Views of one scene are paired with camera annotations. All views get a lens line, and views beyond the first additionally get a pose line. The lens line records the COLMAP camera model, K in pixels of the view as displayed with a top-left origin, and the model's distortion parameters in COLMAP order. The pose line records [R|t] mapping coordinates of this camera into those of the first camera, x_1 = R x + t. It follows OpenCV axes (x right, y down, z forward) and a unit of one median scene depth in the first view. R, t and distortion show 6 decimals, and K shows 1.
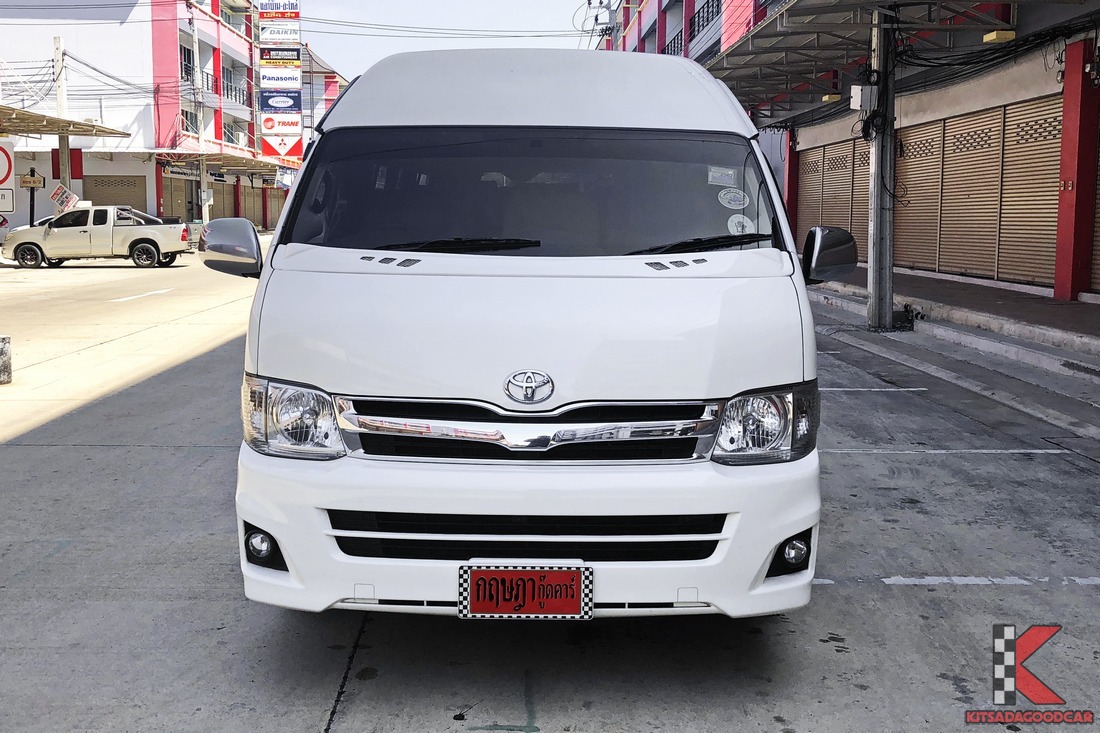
lens RADIAL K [[1141.0, 0, 549.1], [0, 1141.0, 335.8], [0, 0, 1]] dist [0.096498, -0.325278]
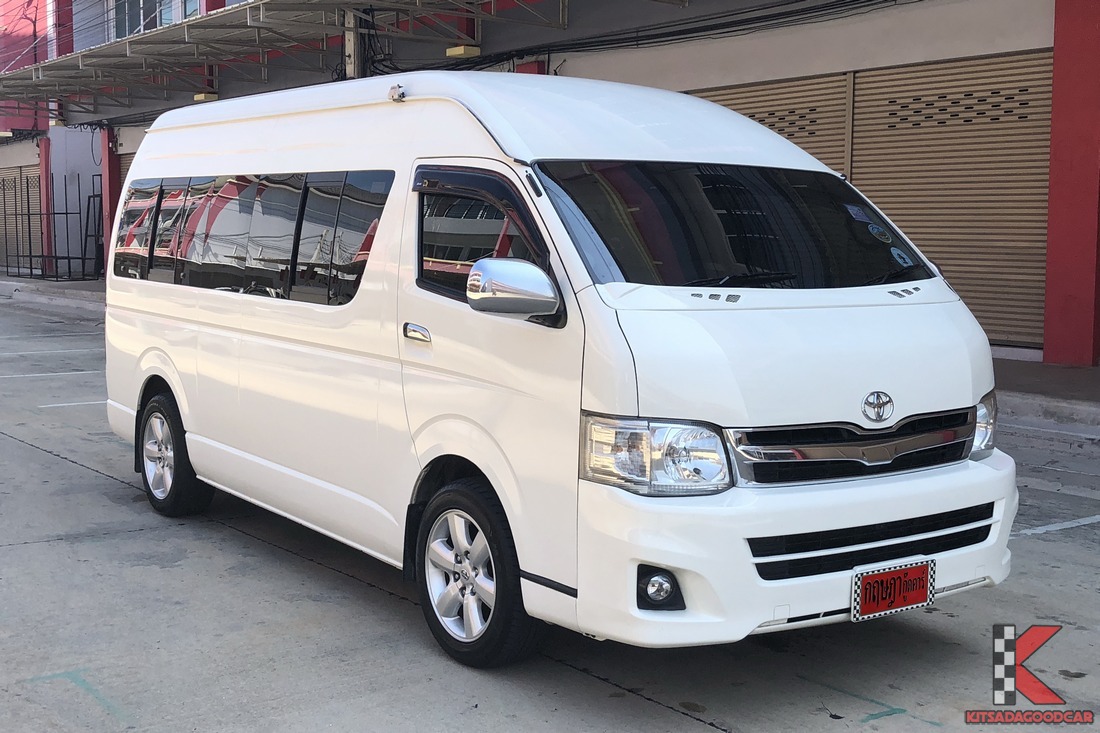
lens RADIAL K [[1351.1, 0, 550.0], [0, 1351.1, 366.5], [0, 0, 1]] dist [0.169398, -0.736435]
pose [[0.814621, -0.053660, 0.577505, -1.030906], [0.055728, 0.998346, 0.014154, -0.030728], [-0.577309, 0.020653, 0.816264, 0.100476]]
